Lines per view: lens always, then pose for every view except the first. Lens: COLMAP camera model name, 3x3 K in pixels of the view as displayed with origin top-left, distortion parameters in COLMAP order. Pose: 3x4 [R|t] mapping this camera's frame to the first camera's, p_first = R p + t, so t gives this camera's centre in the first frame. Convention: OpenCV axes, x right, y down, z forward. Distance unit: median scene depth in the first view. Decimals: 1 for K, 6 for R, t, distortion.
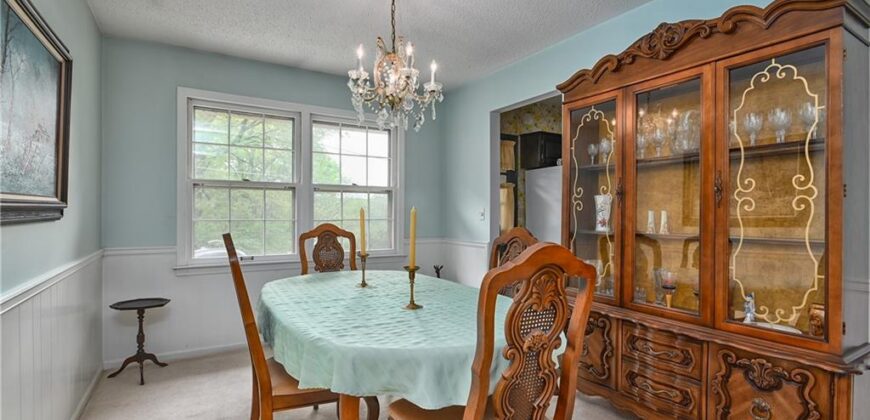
lens RADIAL K [[411.1, 0, 435.0], [0, 411.1, 210.0], [0, 0, 1]] dist [-0.006979, -0.000258]
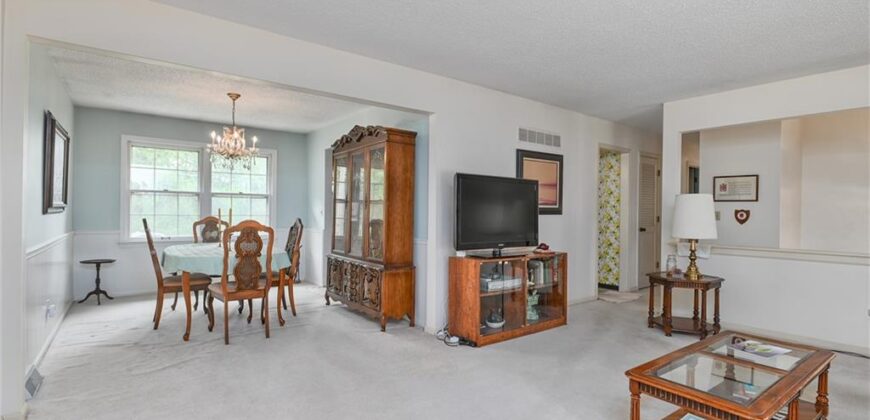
lens RADIAL K [[411.1, 0, 435.0], [0, 411.1, 210.0], [0, 0, 1]] dist [-0.006979, -0.000258]
pose [[0.995254, 0.006542, 0.097089, 0.688995], [-0.006603, 0.999978, 0.000312, -0.002595], [-0.097085, -0.000952, 0.995276, -1.114603]]
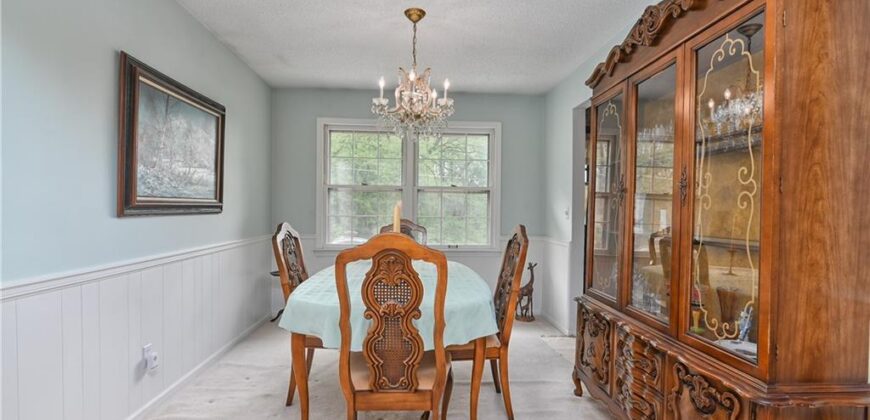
lens RADIAL K [[410.1, 0, 435.0], [0, 410.1, 210.0], [0, 0, 1]] dist [-0.003271, -0.000588]
pose [[0.884203, 0.005556, -0.467069, 0.506287], [-0.004895, 0.999985, 0.002629, 0.002750], [0.467076, -0.000038, 0.884217, -0.037943]]
